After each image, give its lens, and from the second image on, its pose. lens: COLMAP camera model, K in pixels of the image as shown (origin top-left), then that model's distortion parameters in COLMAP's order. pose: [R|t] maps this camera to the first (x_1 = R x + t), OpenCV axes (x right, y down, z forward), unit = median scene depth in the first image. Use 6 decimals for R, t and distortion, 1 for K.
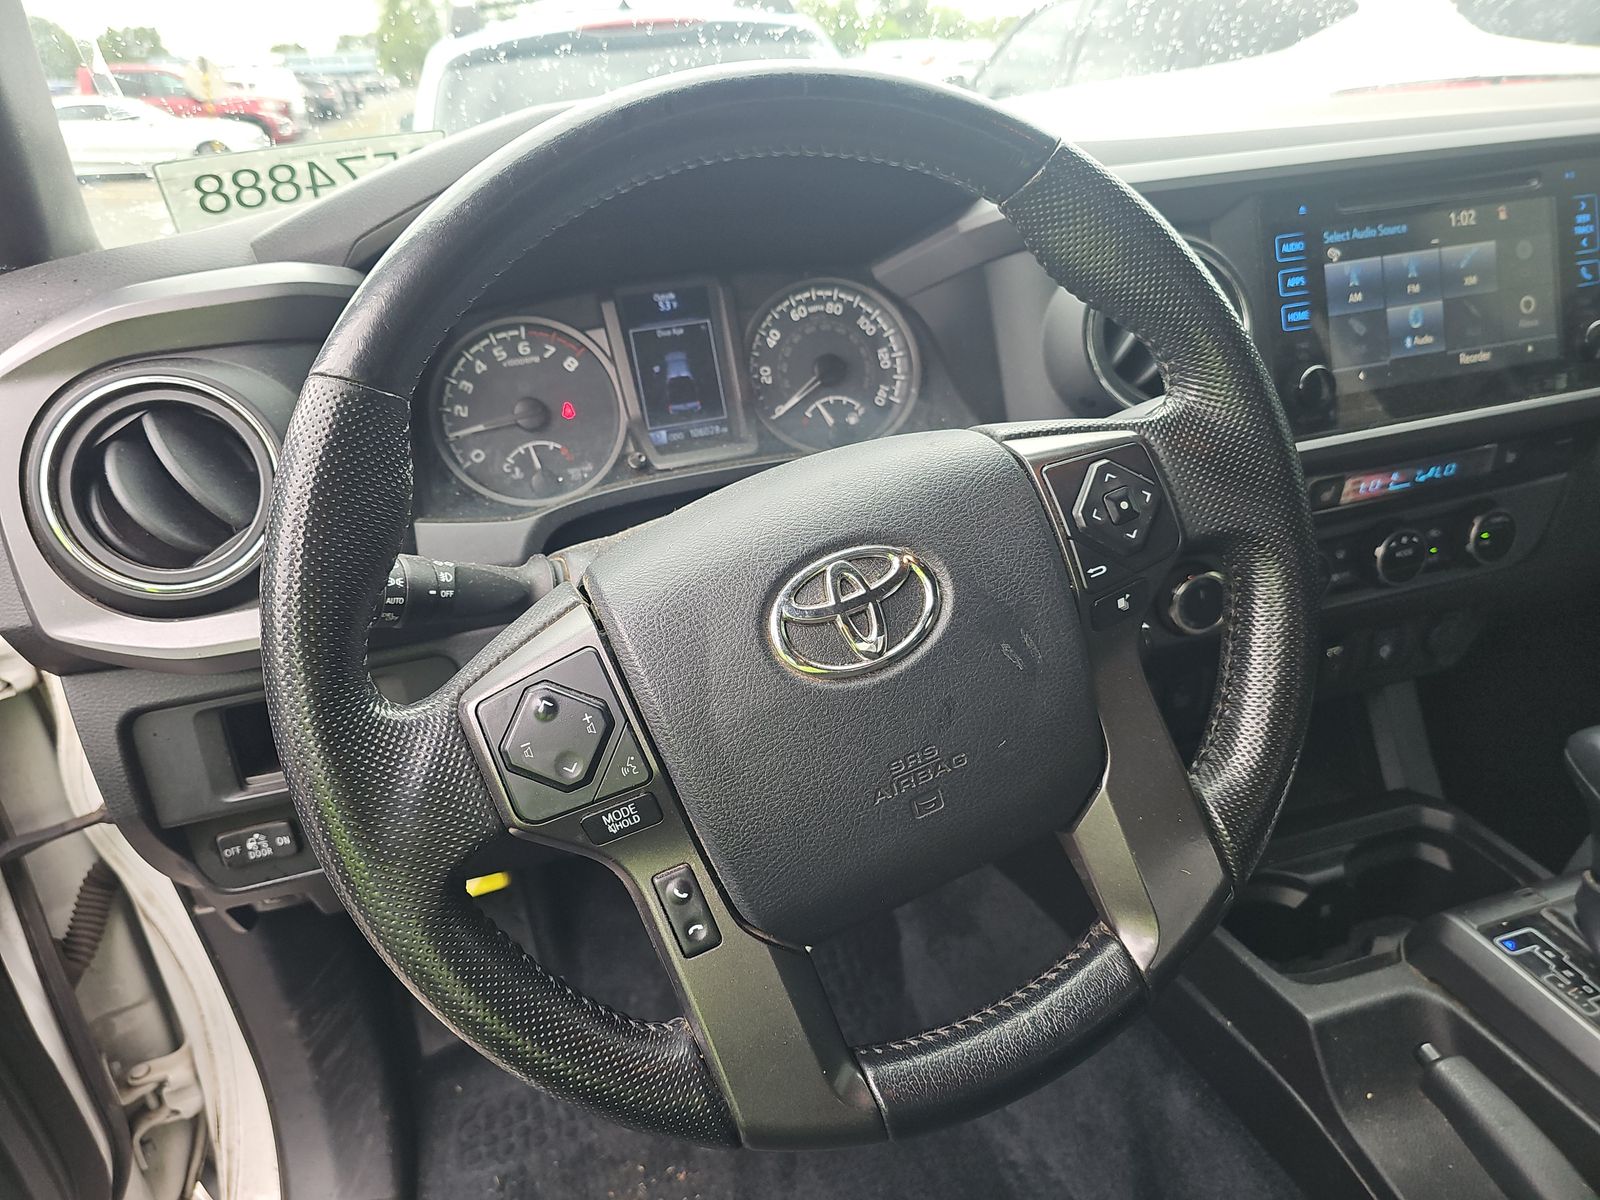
lens RADIAL K [[1054.1, 0, 796.8], [0, 1054.1, 604.1], [0, 0, 1]] dist [0.048278, -0.047194]
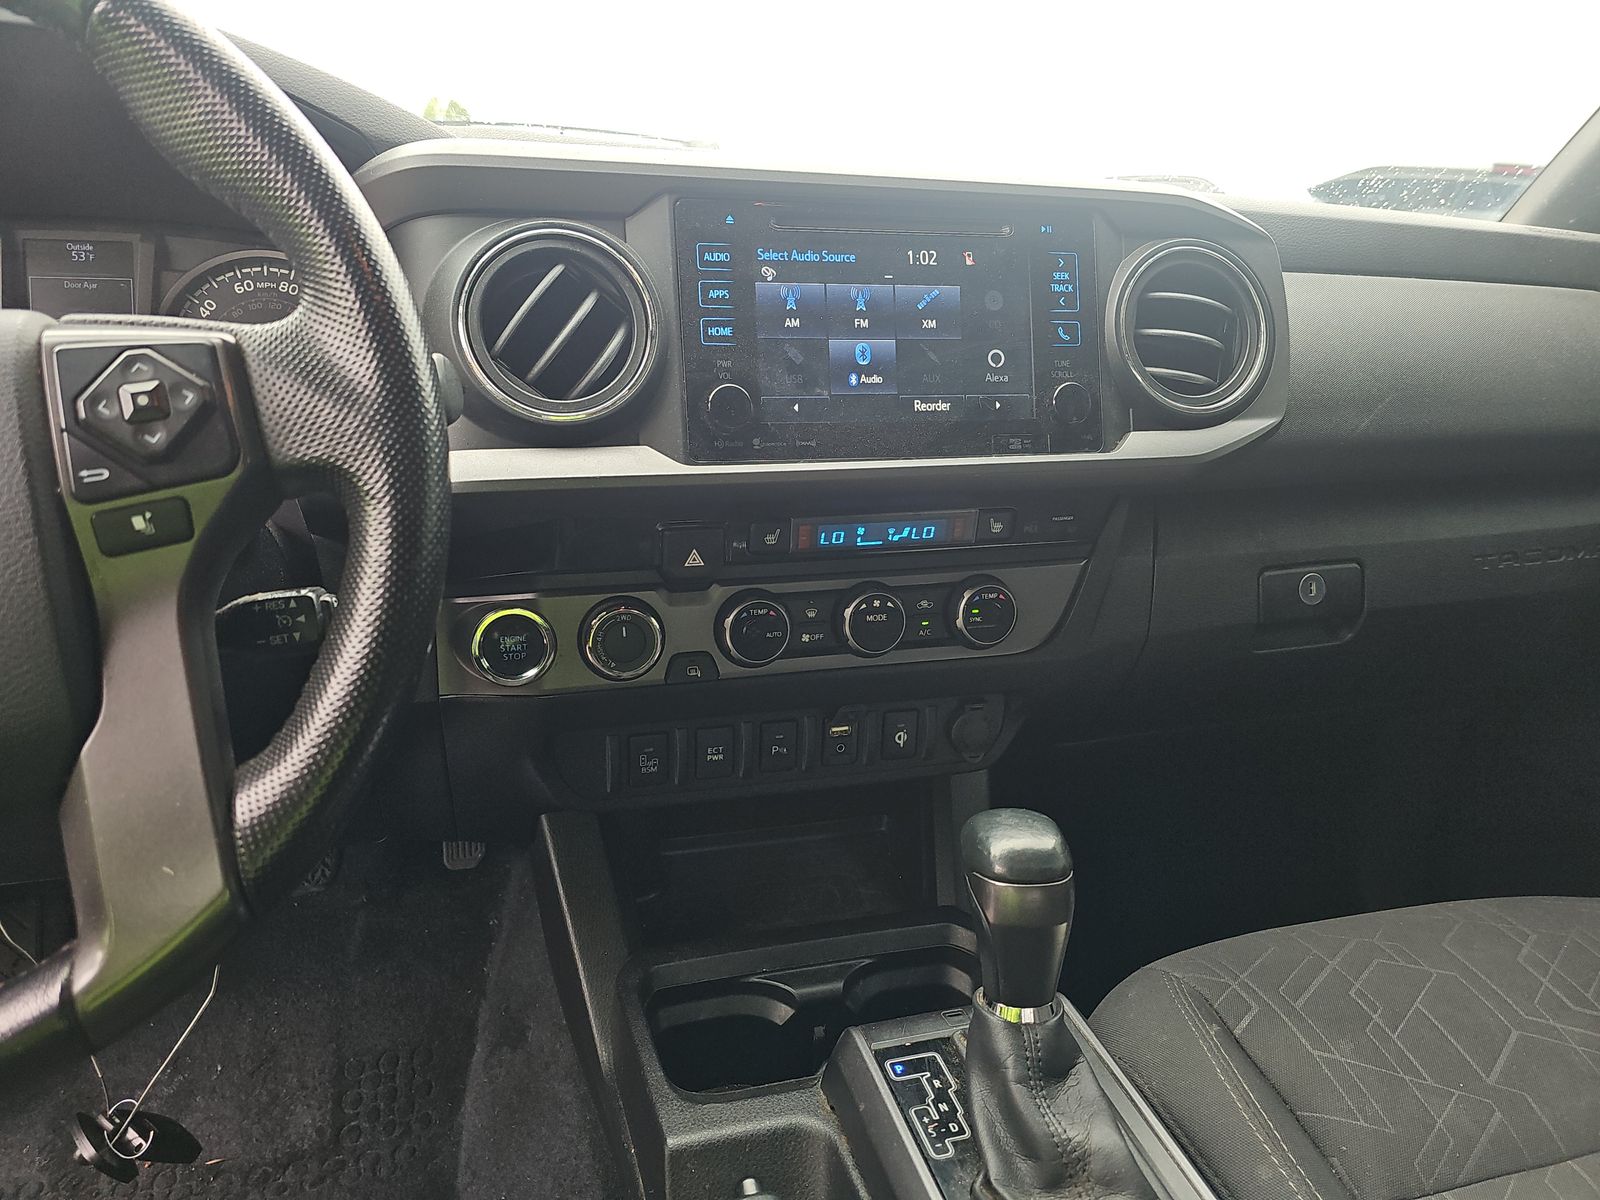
lens RADIAL K [[1054.1, 0, 789.2], [0, 1054.1, 615.6], [0, 0, 1]] dist [0.048278, -0.047194]
pose [[0.994055, 0.104910, 0.029115, 0.492026], [-0.100313, 0.986475, -0.129633, 0.077988], [-0.042321, 0.125942, 0.991135, 0.115601]]
